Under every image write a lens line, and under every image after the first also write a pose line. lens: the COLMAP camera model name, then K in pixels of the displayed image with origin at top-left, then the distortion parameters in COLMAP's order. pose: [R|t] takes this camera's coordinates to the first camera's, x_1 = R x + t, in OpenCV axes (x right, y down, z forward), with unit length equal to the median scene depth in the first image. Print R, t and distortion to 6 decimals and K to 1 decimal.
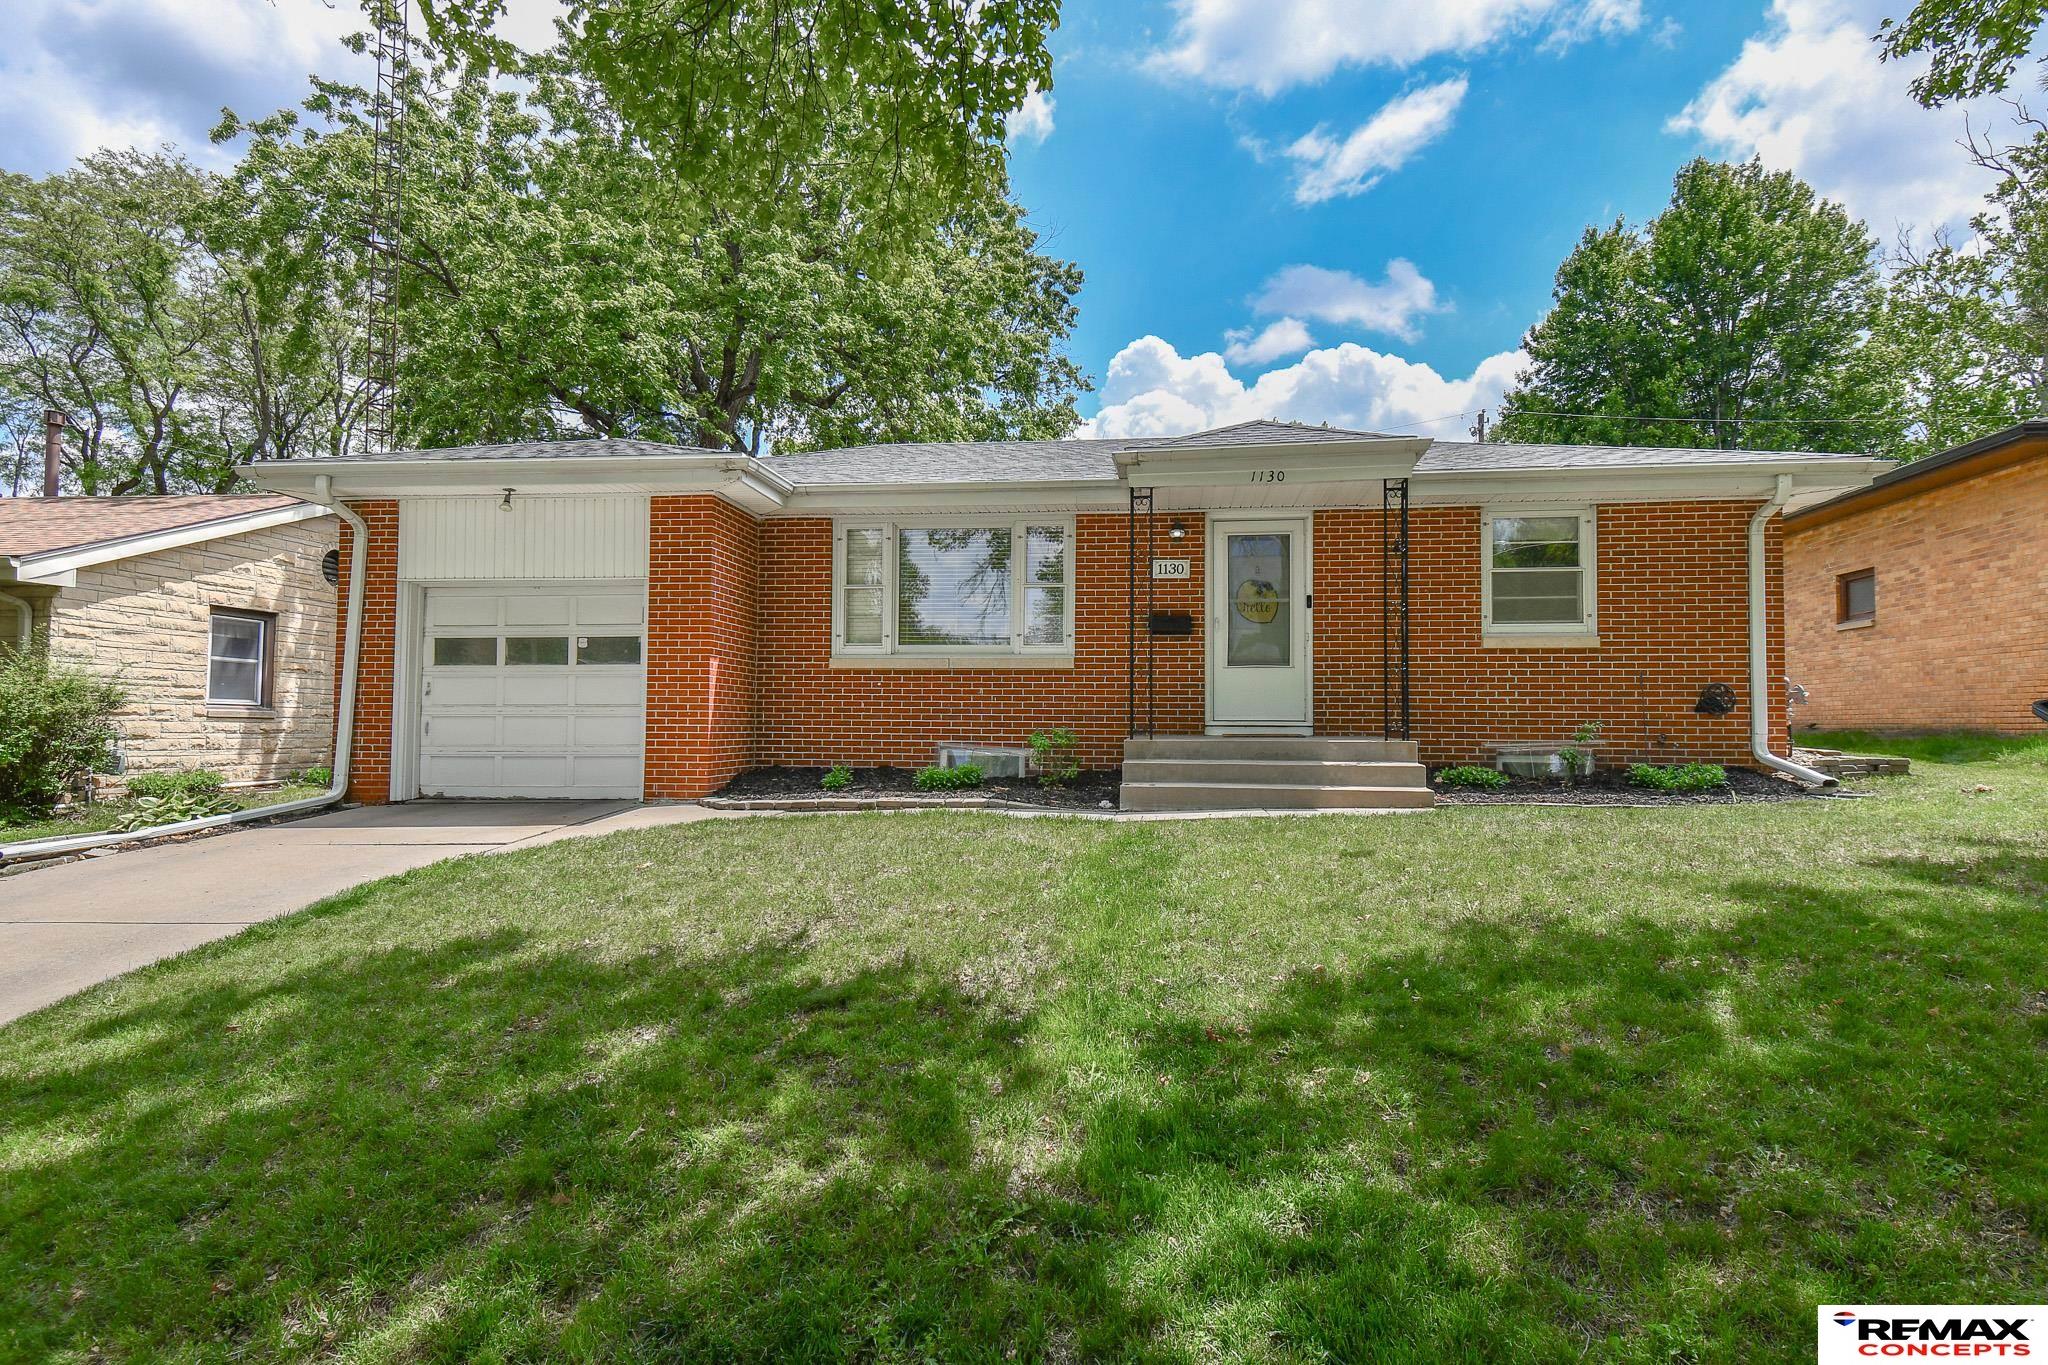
lens RADIAL K [[1111.0, 0, 1024.0], [0, 1111.0, 682.5], [0, 0, 1]] dist [0.049837, -0.013804]
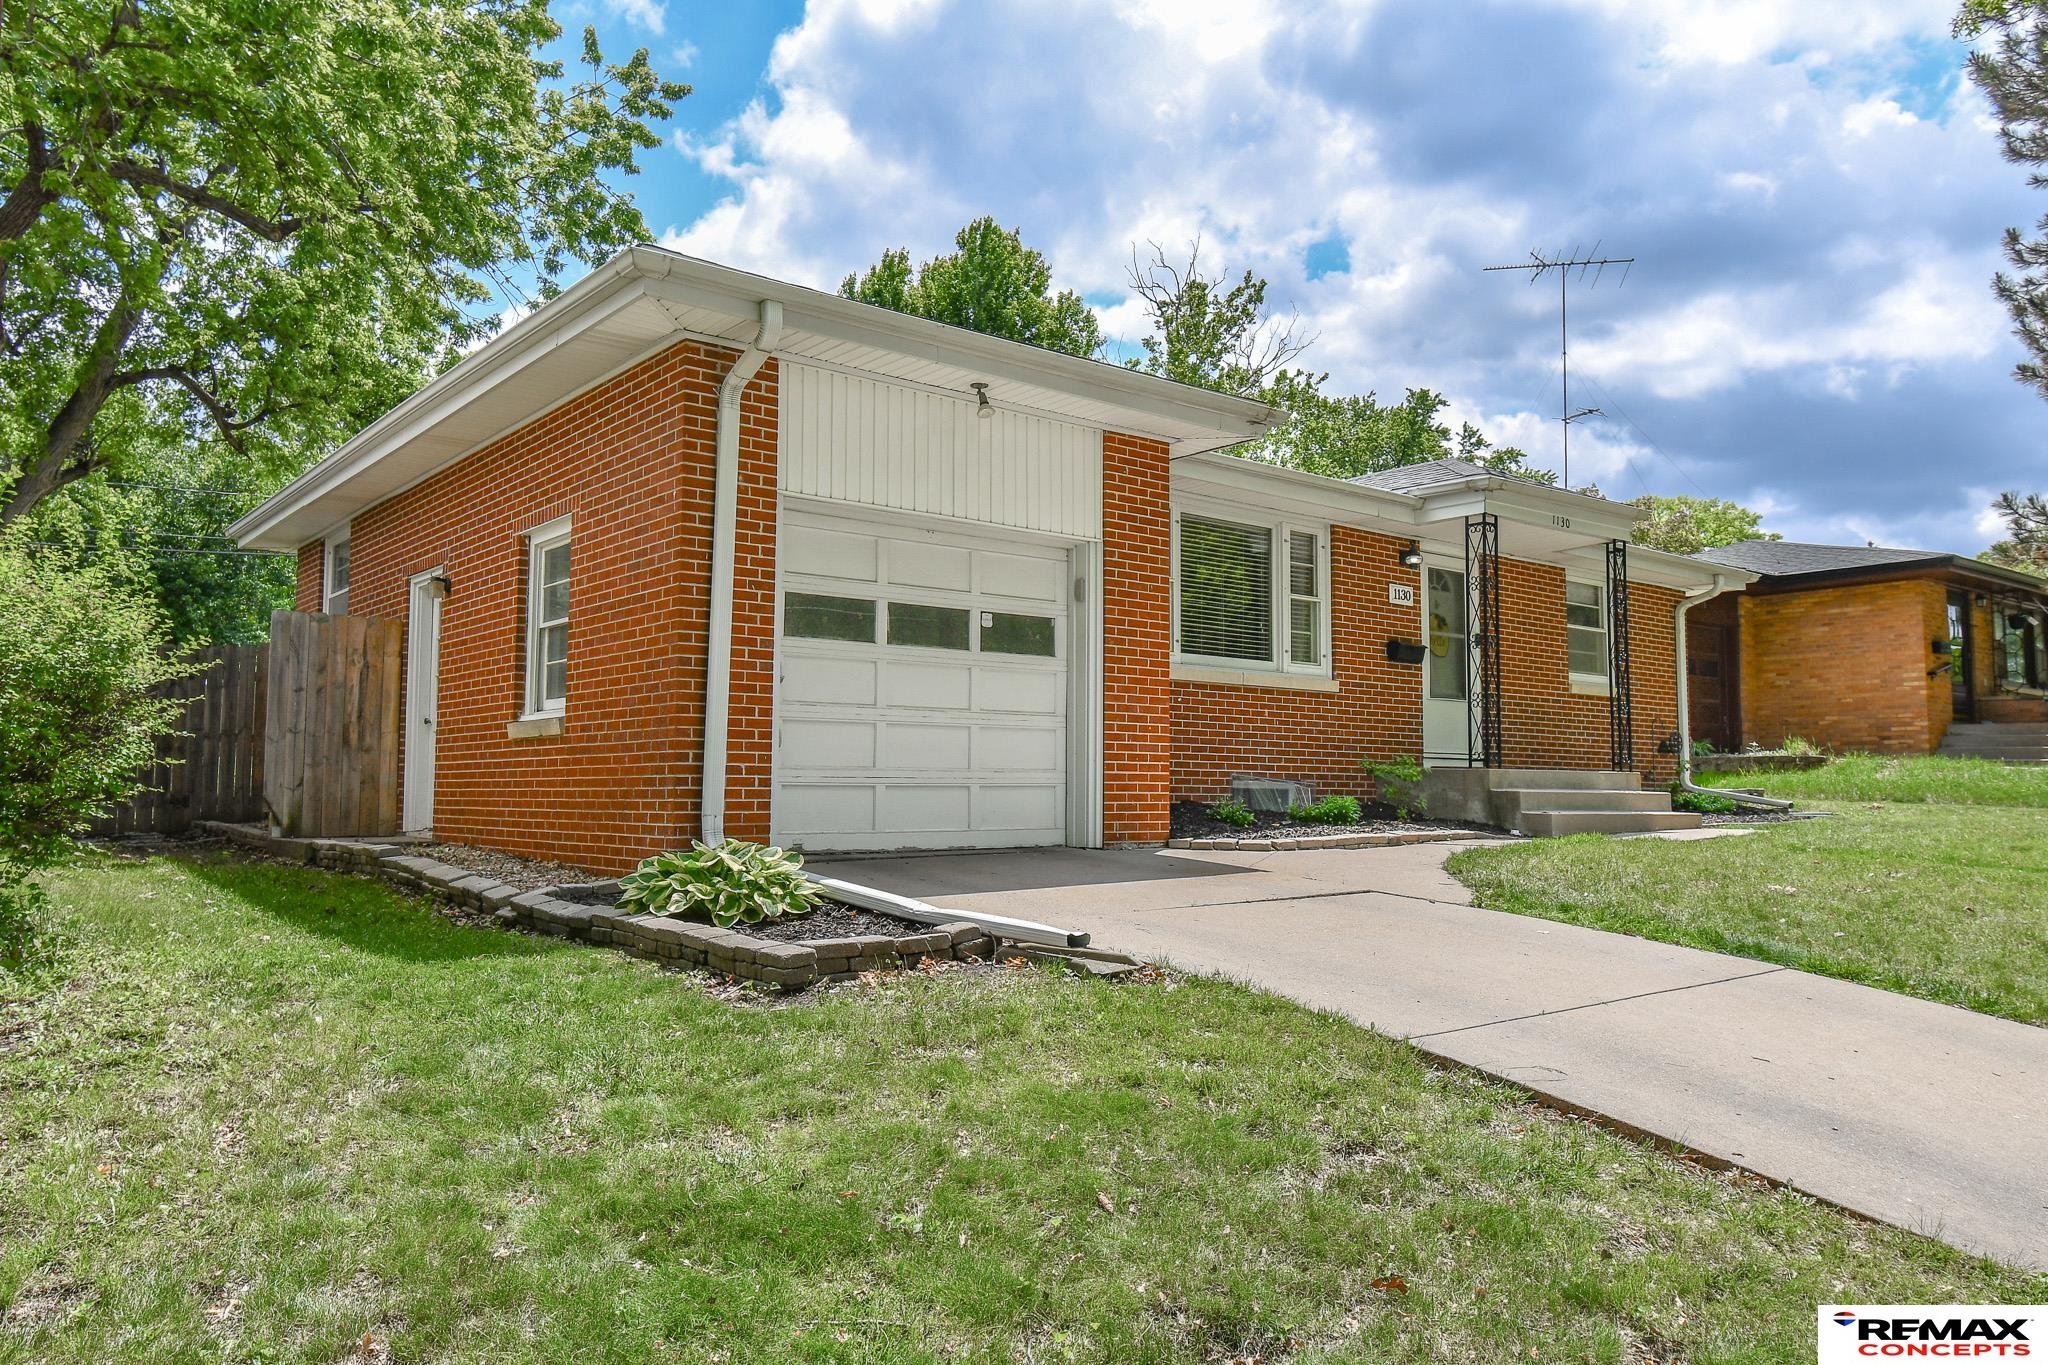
lens RADIAL K [[1428.2, 0, 974.9], [0, 1428.2, 685.9], [0, 0, 1]] dist [0.003950, 0.000435]
pose [[0.722963, 0.053693, 0.688797, -0.983976], [-0.030322, 0.998481, -0.046007, 0.044580], [-0.690221, 0.012376, 0.723492, 0.364547]]
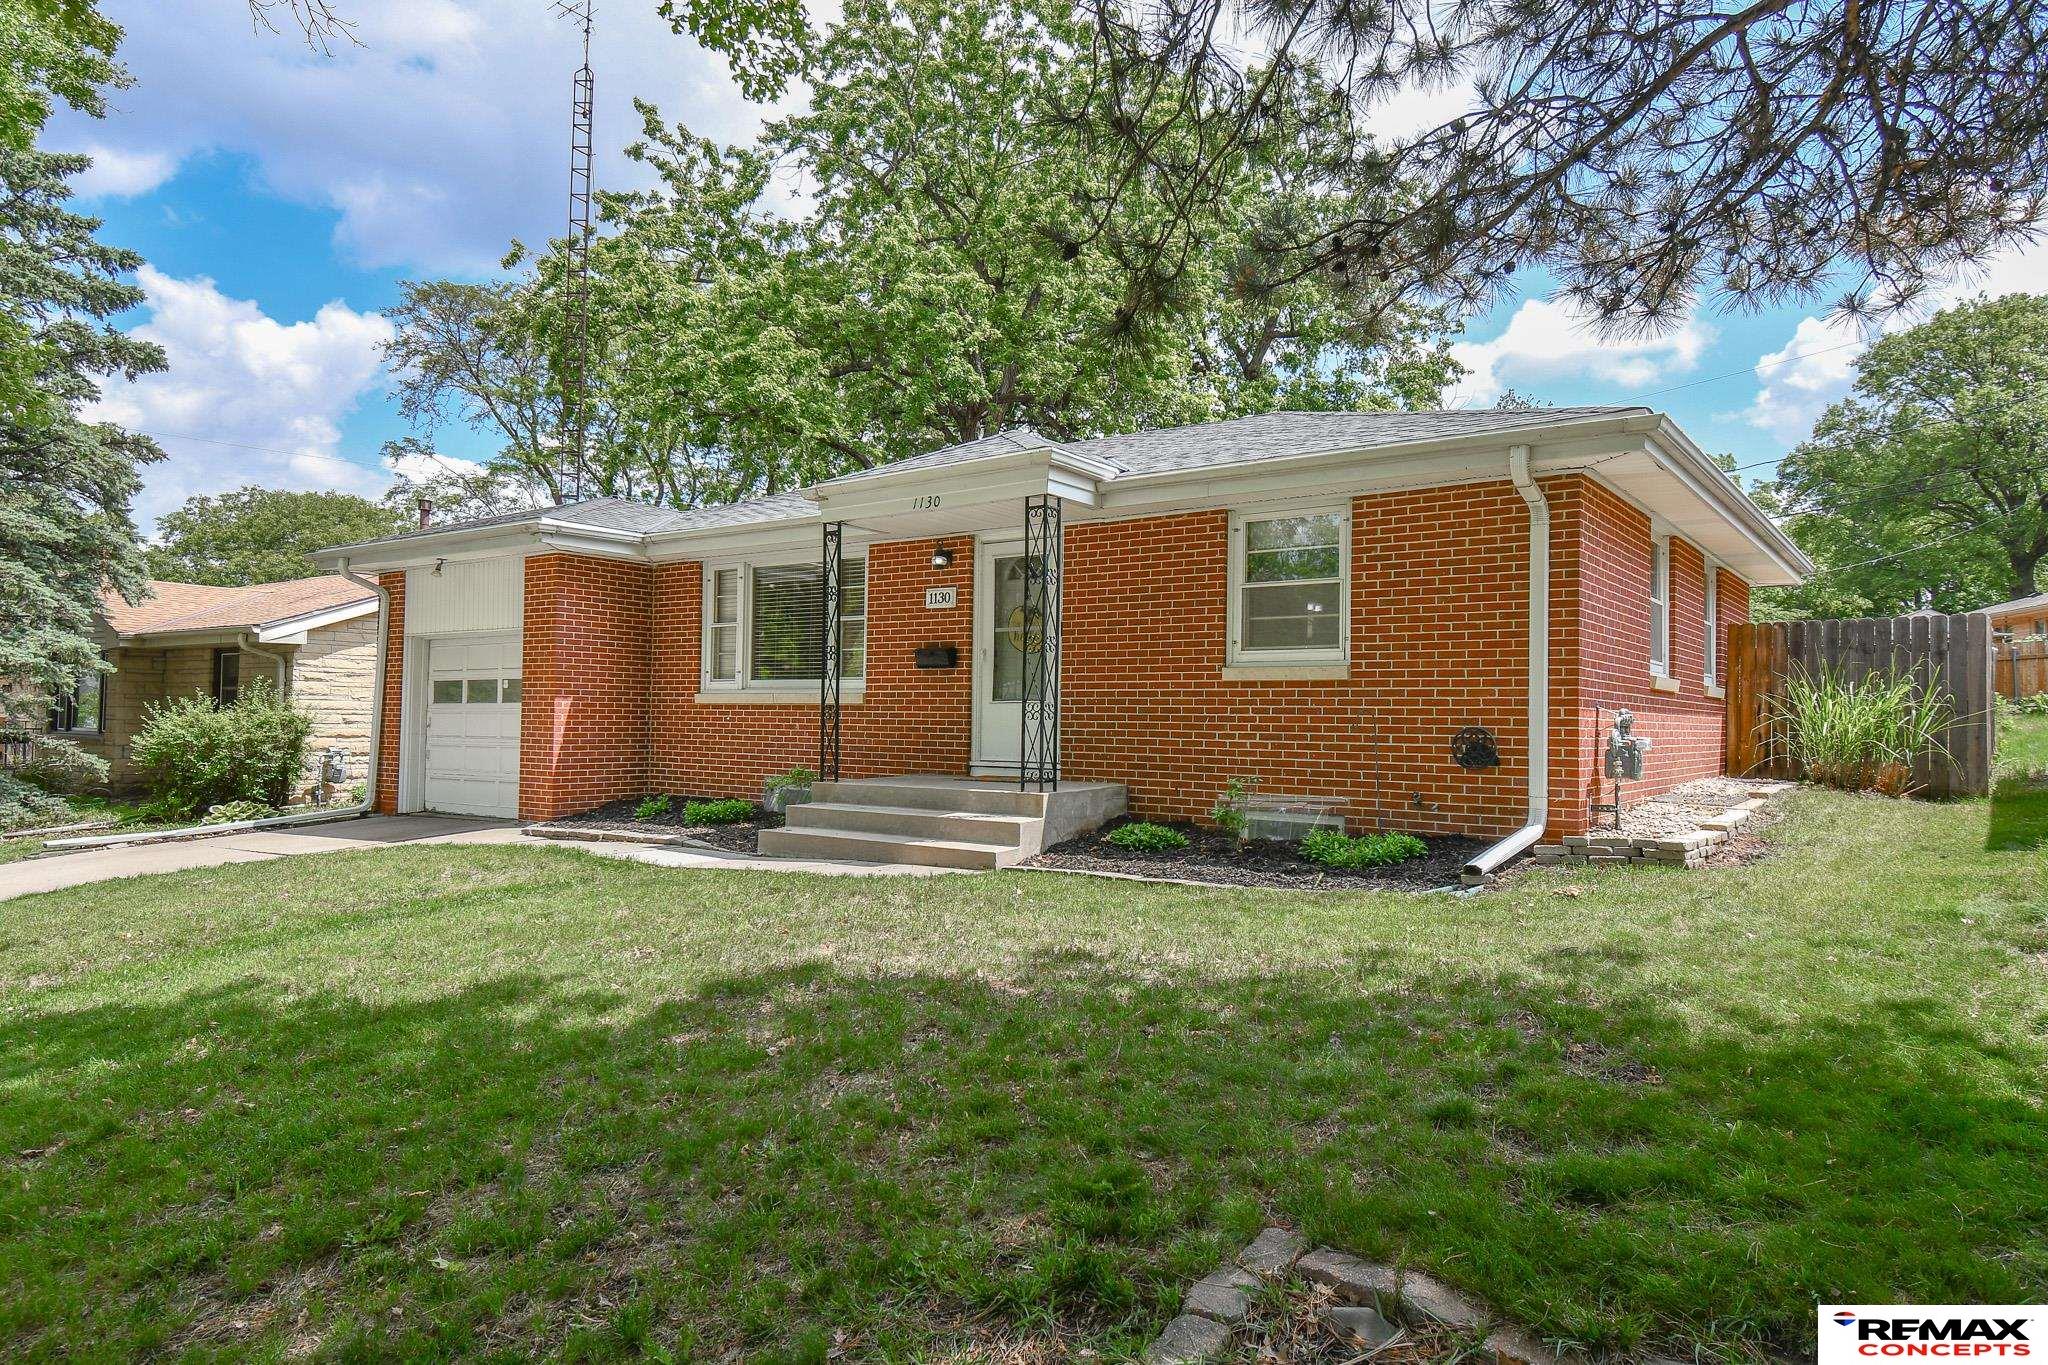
lens RADIAL K [[1236.7, 0, 1024.0], [0, 1236.7, 682.5], [0, 0, 1]] dist [0.052155, 0.000944]
pose [[0.873155, -0.010682, -0.487326, 0.703809], [0.013152, 0.999912, 0.001647, -0.031872], [0.487265, -0.007848, 0.873219, 0.122055]]
